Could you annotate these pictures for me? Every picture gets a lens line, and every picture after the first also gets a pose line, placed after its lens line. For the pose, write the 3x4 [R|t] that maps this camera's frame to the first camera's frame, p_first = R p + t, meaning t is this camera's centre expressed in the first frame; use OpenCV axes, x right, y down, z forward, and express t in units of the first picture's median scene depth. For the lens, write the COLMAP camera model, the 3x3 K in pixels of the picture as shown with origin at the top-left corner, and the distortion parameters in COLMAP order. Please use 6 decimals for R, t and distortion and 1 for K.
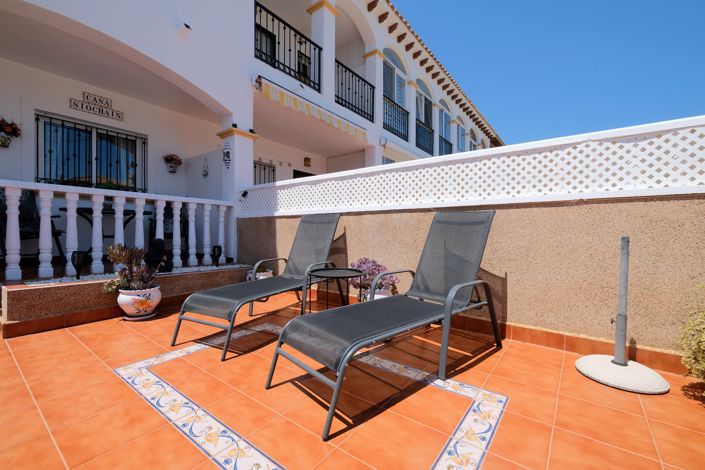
lens RADIAL K [[305.4, 0, 350.0], [0, 305.4, 235.9], [0, 0, 1]] dist [-0.002539, 0.000878]
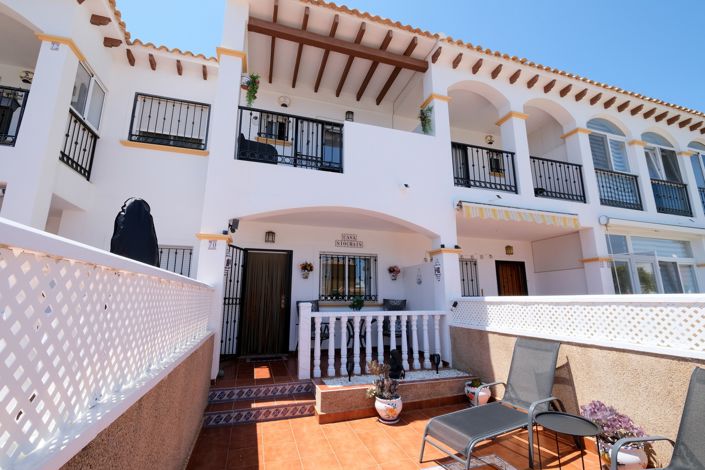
lens RADIAL K [[305.4, 0, 351.3], [0, 305.4, 236.4], [0, 0, 1]] dist [-0.002539, 0.000878]
pose [[0.816162, -0.121607, -0.564882, 0.013473], [0.001905, 0.978164, -0.207825, -0.165985], [0.577820, 0.168543, 0.798572, -0.194941]]
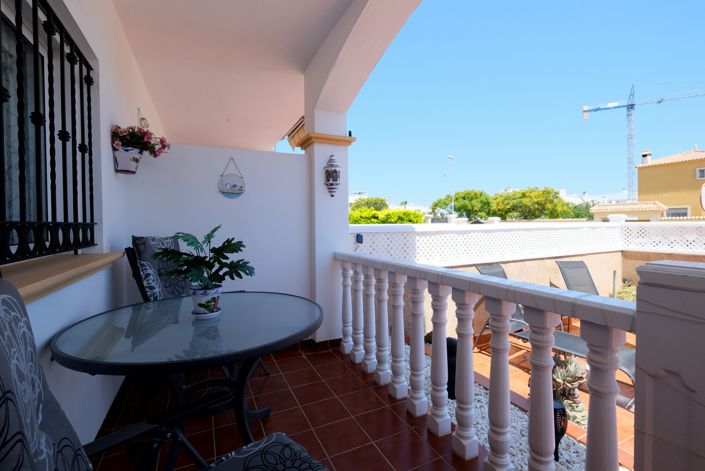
lens RADIAL K [[317.8, 0, 356.0], [0, 317.8, 231.0], [0, 0, 1]] dist [-0.014324, -0.000203]
pose [[0.453660, -0.025714, 0.890804, -1.091364], [0.020261, 0.999623, 0.018537, -0.184476], [-0.890945, 0.009639, 0.454010, 0.754420]]
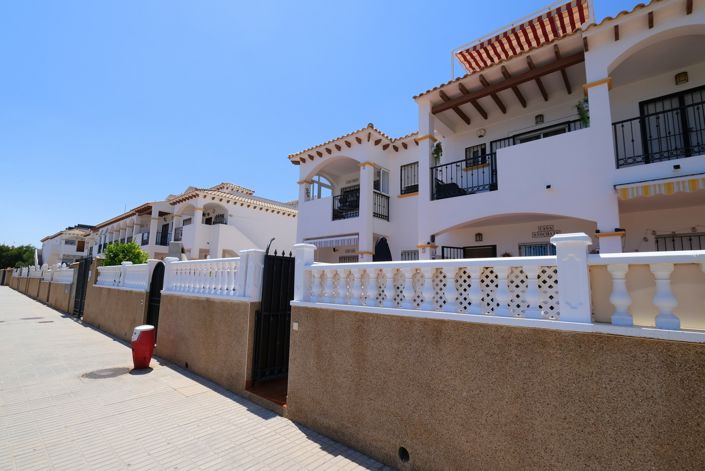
lens RADIAL K [[317.8, 0, 352.5], [0, 317.8, 239.1], [0, 0, 1]] dist [-0.014324, -0.000203]
pose [[-0.062818, -0.145067, -0.987426, 1.121628], [-0.025158, 0.989295, -0.143741, -0.121415], [0.997708, 0.015812, -0.065795, 0.049860]]
